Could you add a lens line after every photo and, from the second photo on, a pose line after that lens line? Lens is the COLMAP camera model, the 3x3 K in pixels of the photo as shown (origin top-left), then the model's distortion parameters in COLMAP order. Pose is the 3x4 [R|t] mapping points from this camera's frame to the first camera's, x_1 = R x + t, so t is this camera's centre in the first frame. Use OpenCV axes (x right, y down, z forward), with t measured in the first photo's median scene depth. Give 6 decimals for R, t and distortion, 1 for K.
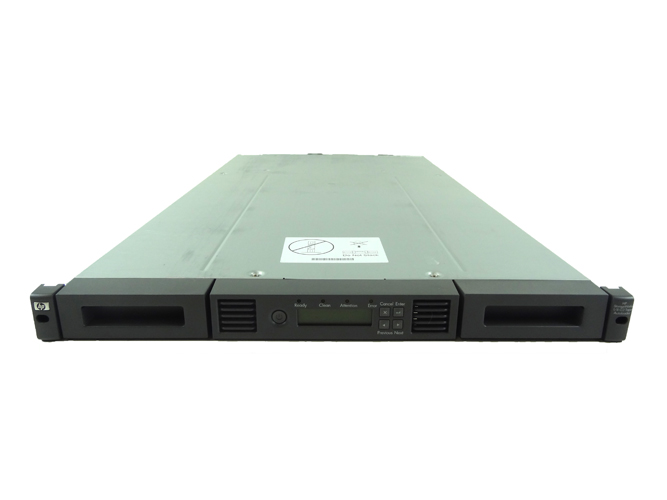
lens RADIAL K [[473.9, 0, 333.5], [0, 473.9, 250.0], [0, 0, 1]] dist [-0.001109, 0.001385]
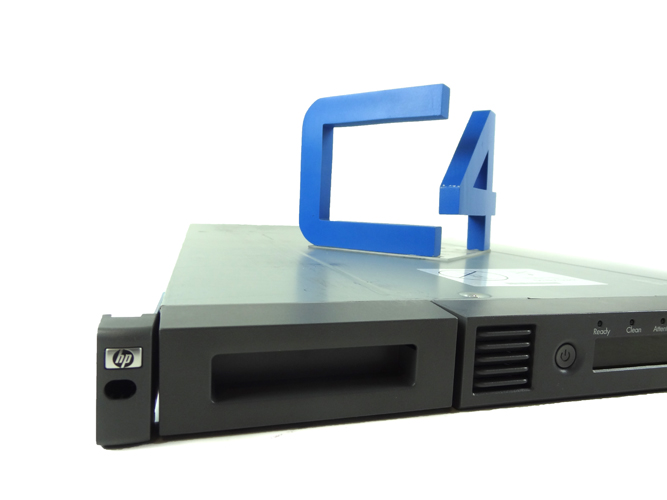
lens RADIAL K [[473.9, 0, 333.5], [0, 473.9, 250.0], [0, 0, 1]] dist [-0.001109, 0.001385]
pose [[0.959630, 0.002725, 0.281252, -0.537805], [0.061678, 0.973575, -0.219879, 0.124453], [-0.274419, 0.228349, 0.934104, 0.517566]]
